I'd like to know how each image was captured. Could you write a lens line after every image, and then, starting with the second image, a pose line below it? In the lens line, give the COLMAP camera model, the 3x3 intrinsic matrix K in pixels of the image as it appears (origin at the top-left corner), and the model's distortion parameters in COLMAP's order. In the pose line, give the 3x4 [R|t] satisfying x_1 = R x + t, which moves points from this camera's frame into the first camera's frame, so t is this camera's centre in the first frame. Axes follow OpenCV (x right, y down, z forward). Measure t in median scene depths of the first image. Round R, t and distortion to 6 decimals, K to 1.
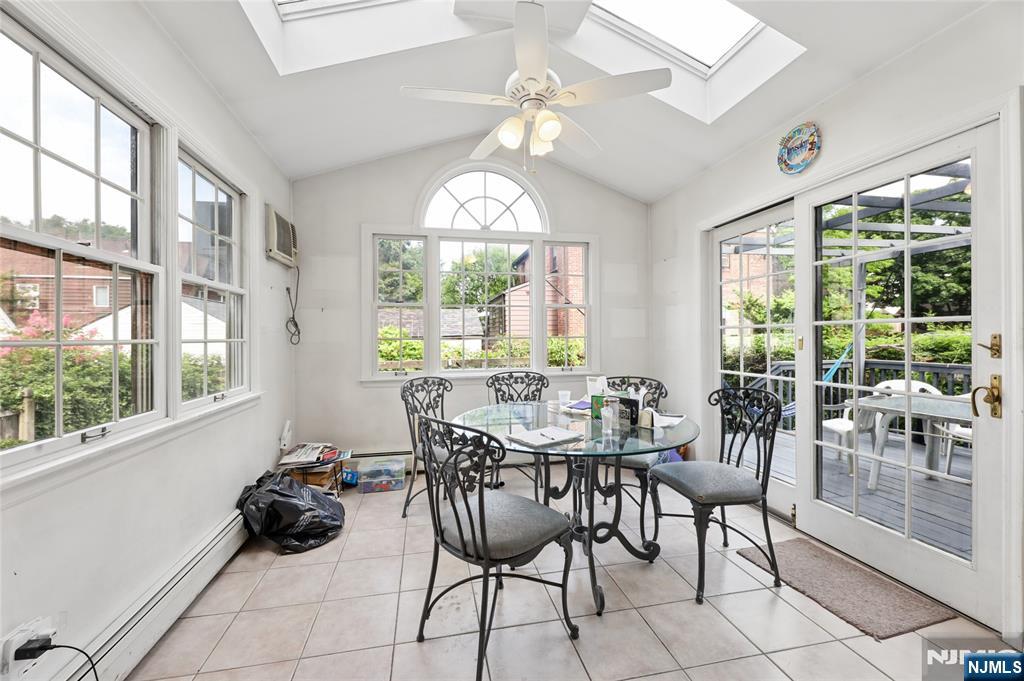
lens RADIAL K [[415.1, 0, 507.1], [0, 415.1, 337.7], [0, 0, 1]] dist [0.000607, 0.000266]
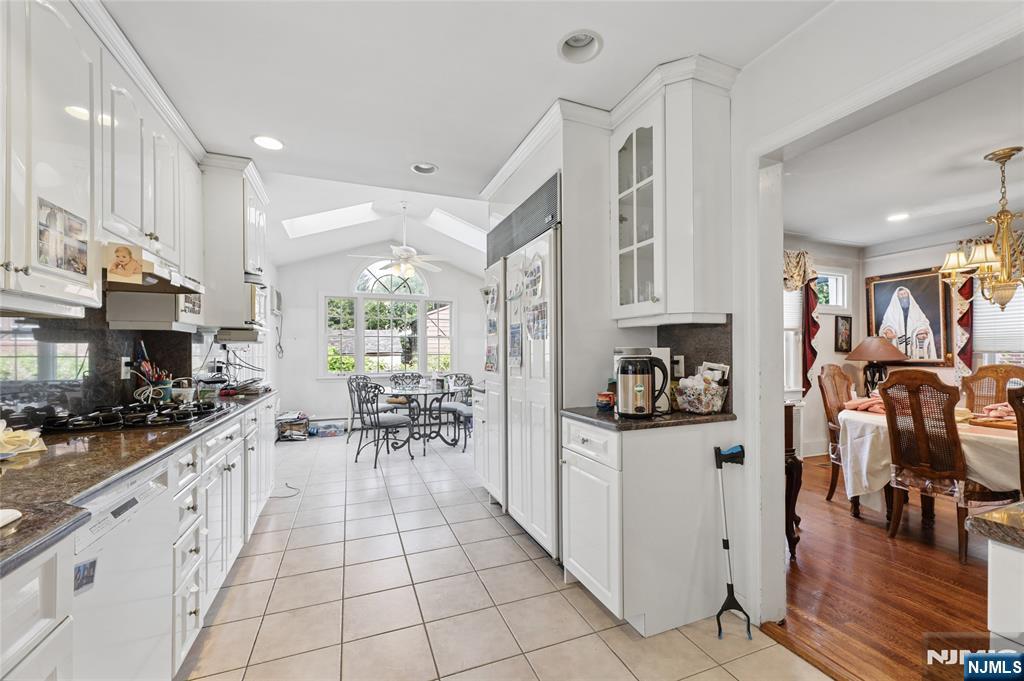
lens RADIAL K [[415.1, 0, 512.3], [0, 415.1, 351.7], [0, 0, 1]] dist [0.000607, 0.000266]
pose [[0.983915, 0.005761, 0.178542, 0.166903], [-0.004338, 0.999956, -0.008361, -0.001242], [-0.178582, 0.007452, 0.983897, -1.004049]]
